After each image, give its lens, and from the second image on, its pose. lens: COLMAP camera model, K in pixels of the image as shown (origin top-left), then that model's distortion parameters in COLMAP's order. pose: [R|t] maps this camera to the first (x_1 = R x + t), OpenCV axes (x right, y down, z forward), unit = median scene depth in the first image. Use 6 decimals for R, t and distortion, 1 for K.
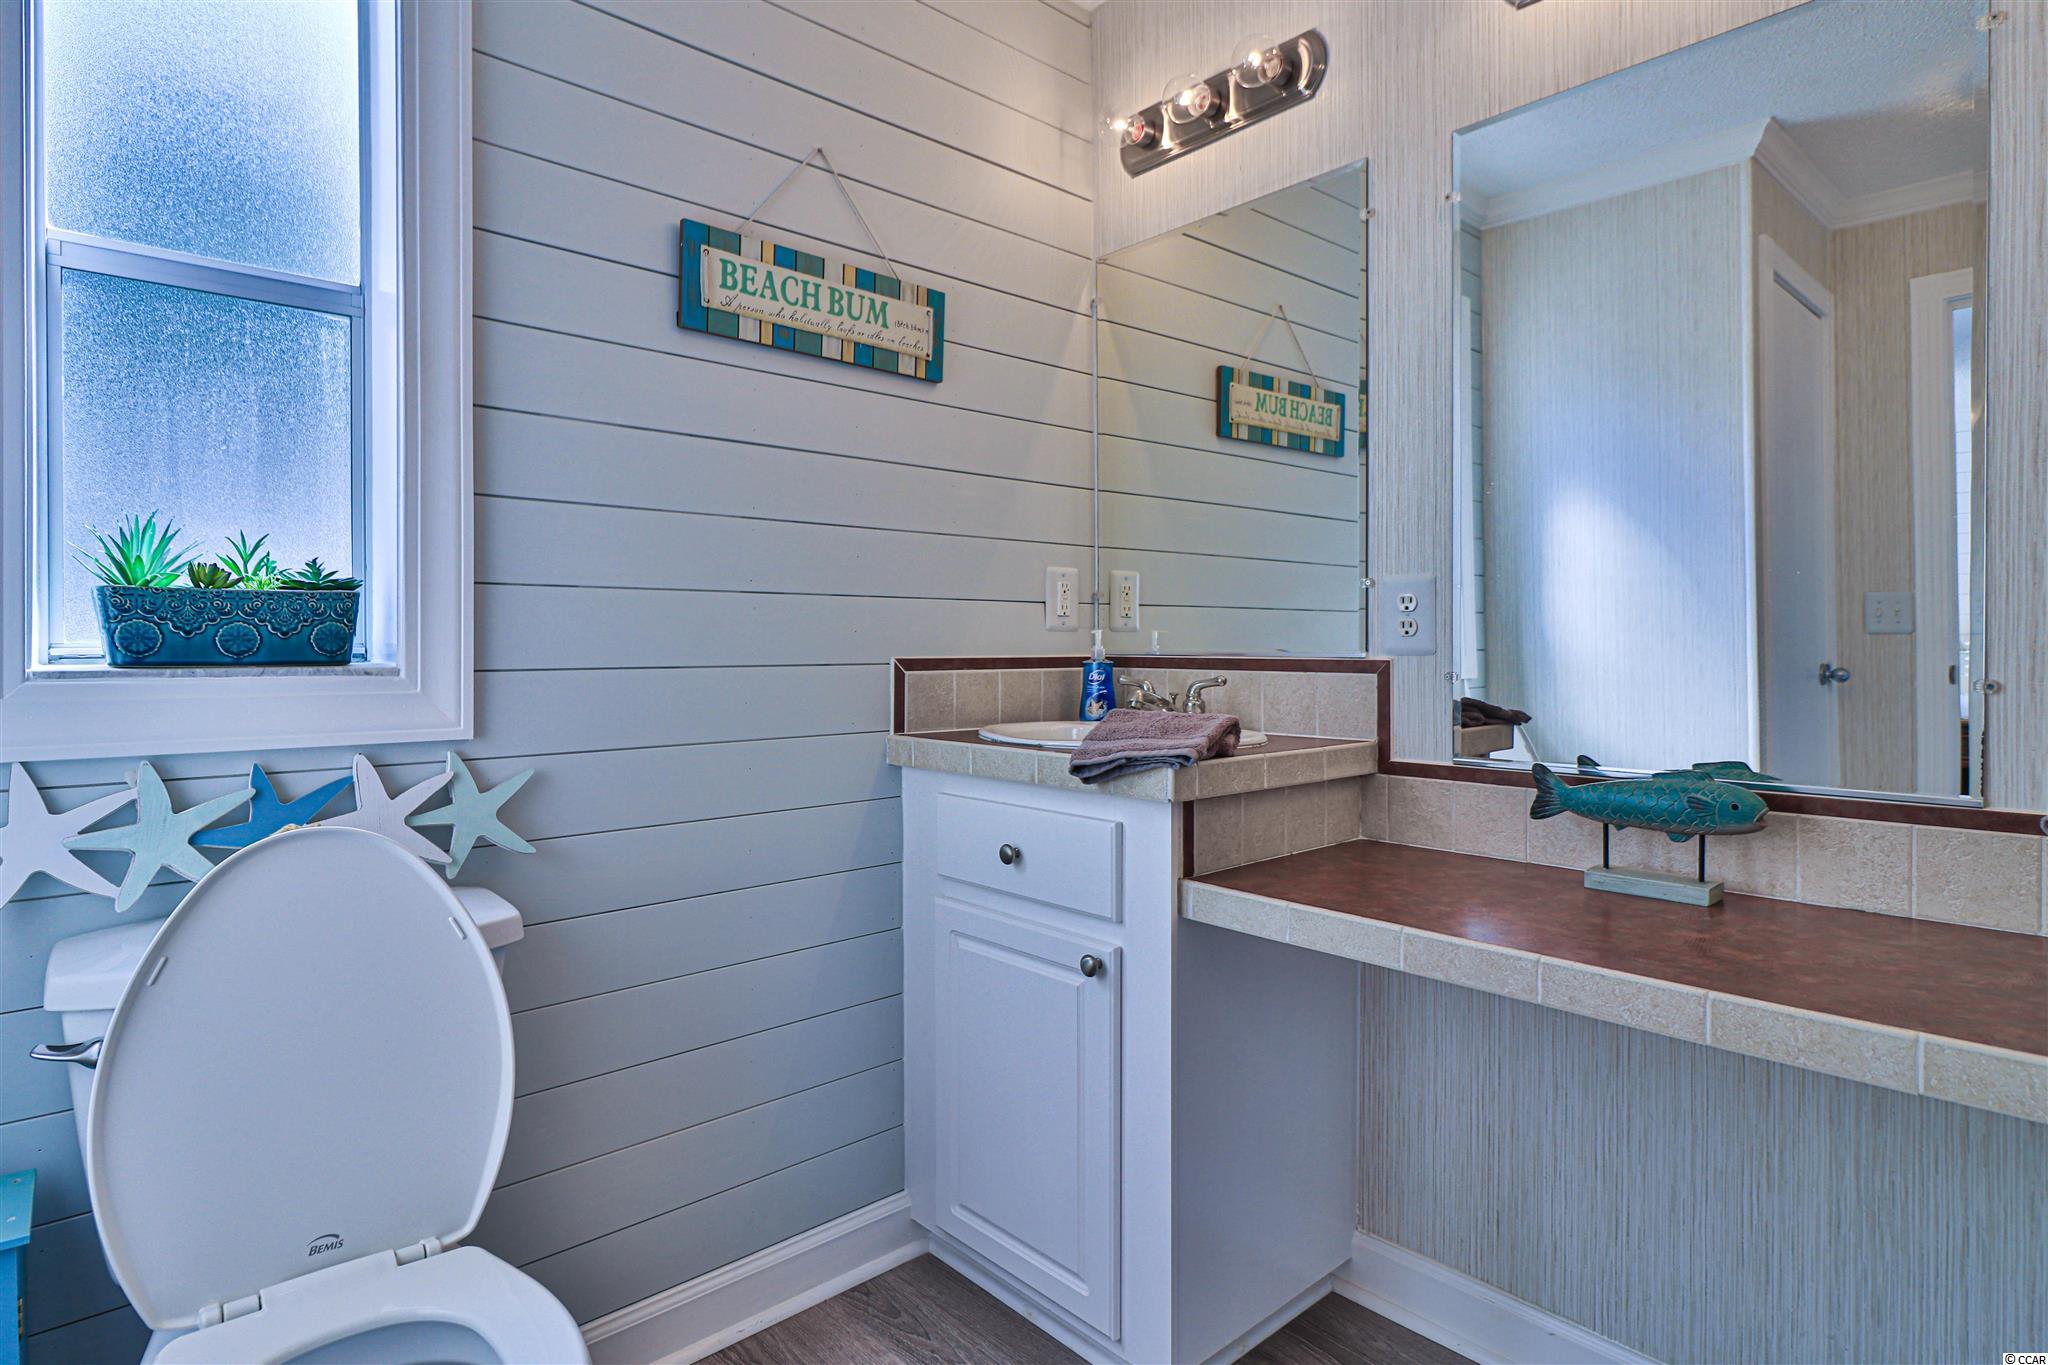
lens RADIAL K [[1074.0, 0, 998.7], [0, 1074.0, 654.3], [0, 0, 1]] dist [0.000852, -0.002506]
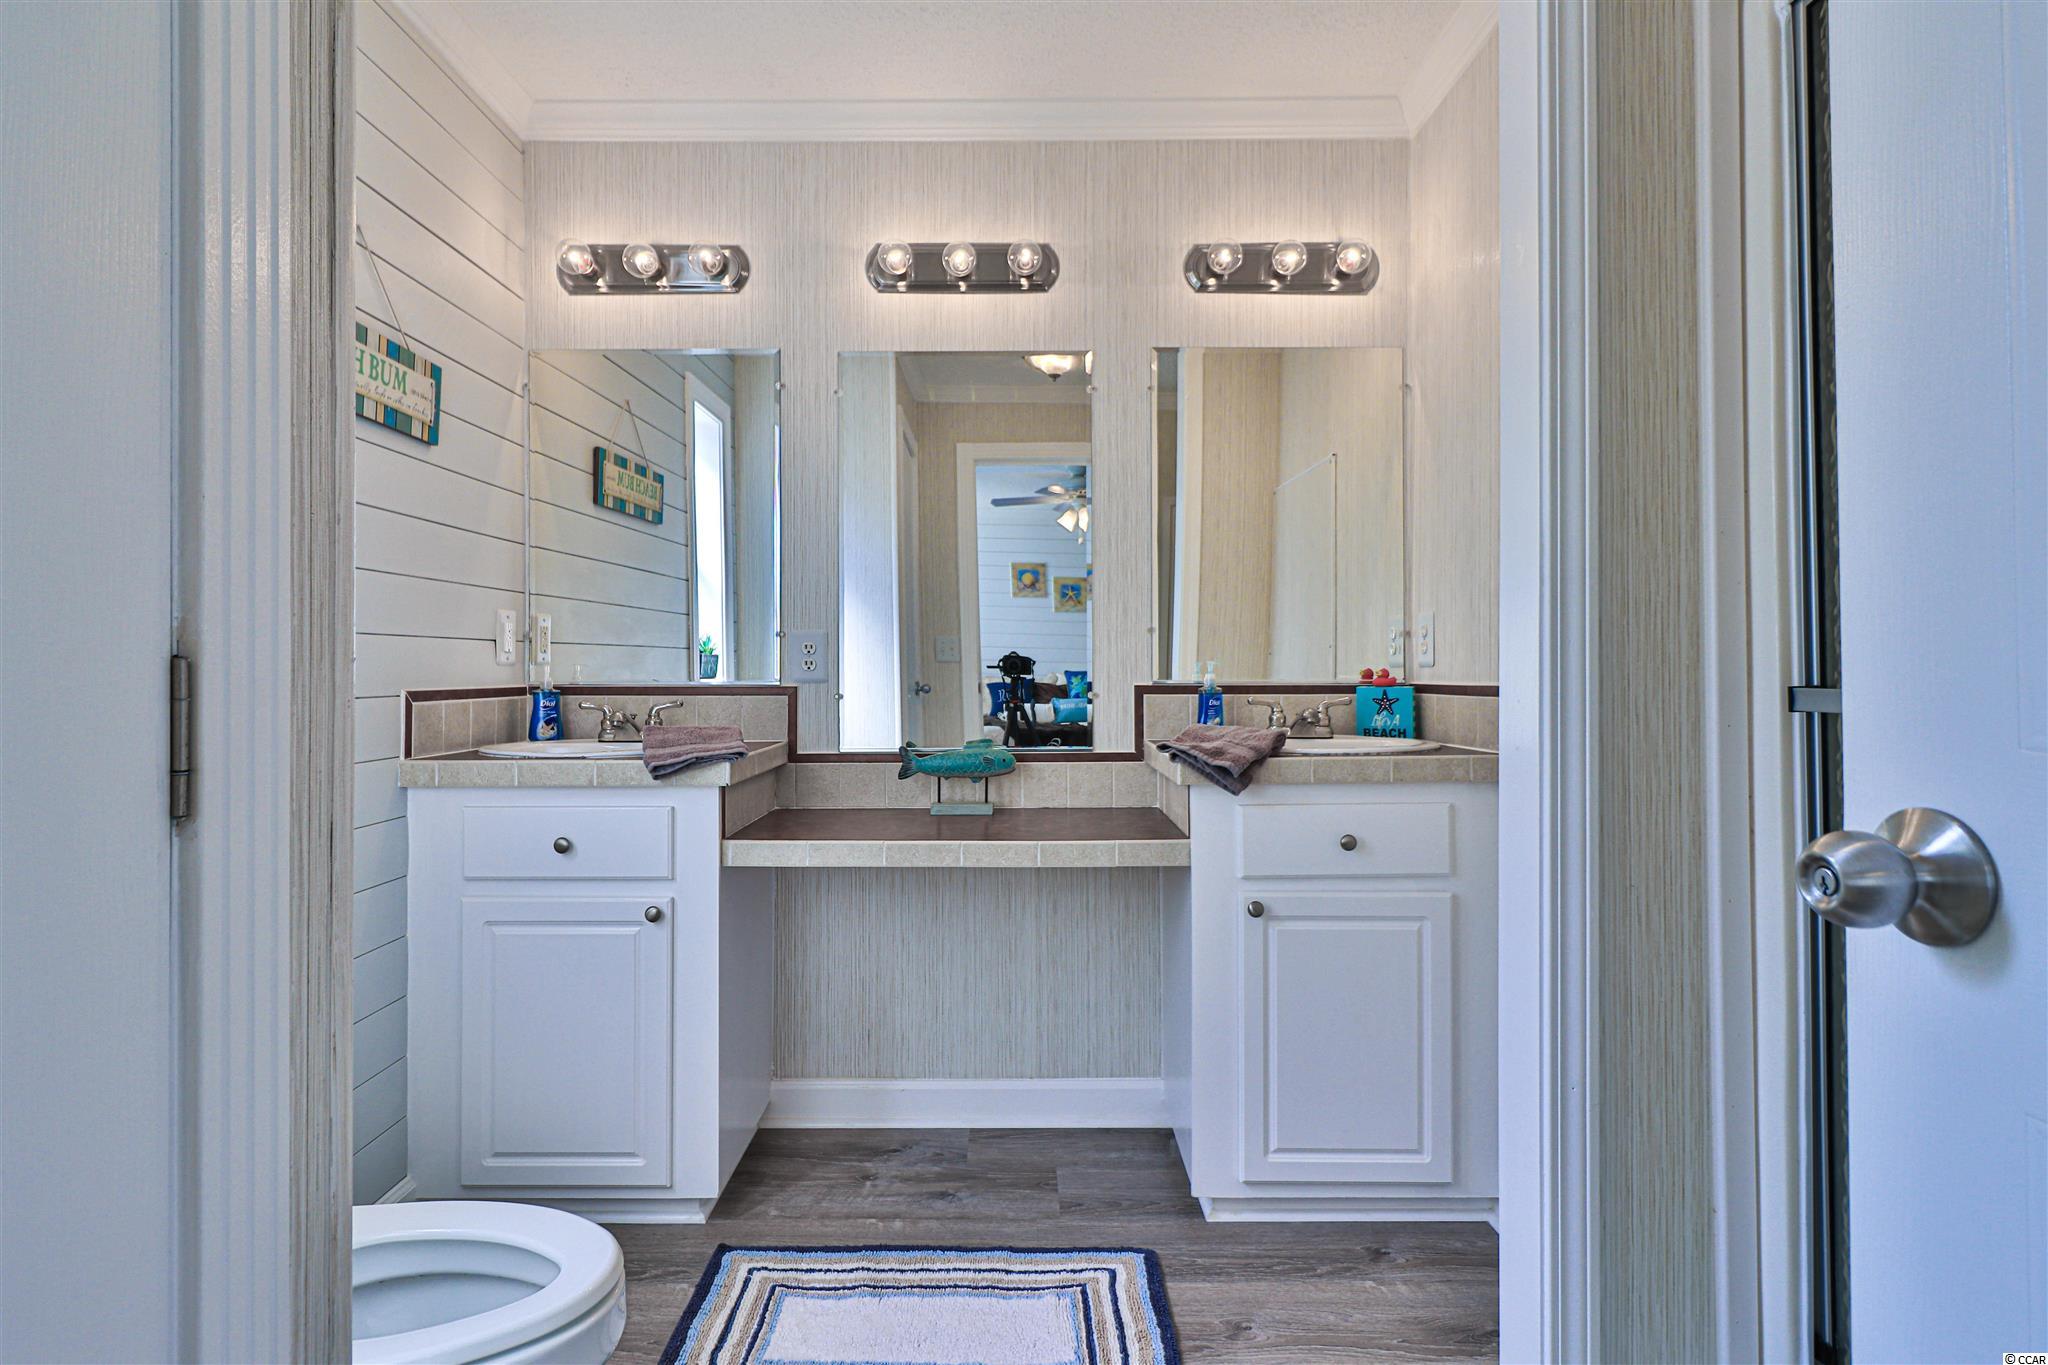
lens RADIAL K [[1074.0, 0, 998.7], [0, 1074.0, 654.3], [0, 0, 1]] dist [0.000852, -0.002506]
pose [[0.672855, 0.008457, 0.739726, -0.522380], [0.008123, 0.999790, -0.018819, -0.008564], [-0.739730, 0.018671, 0.672645, -0.204172]]
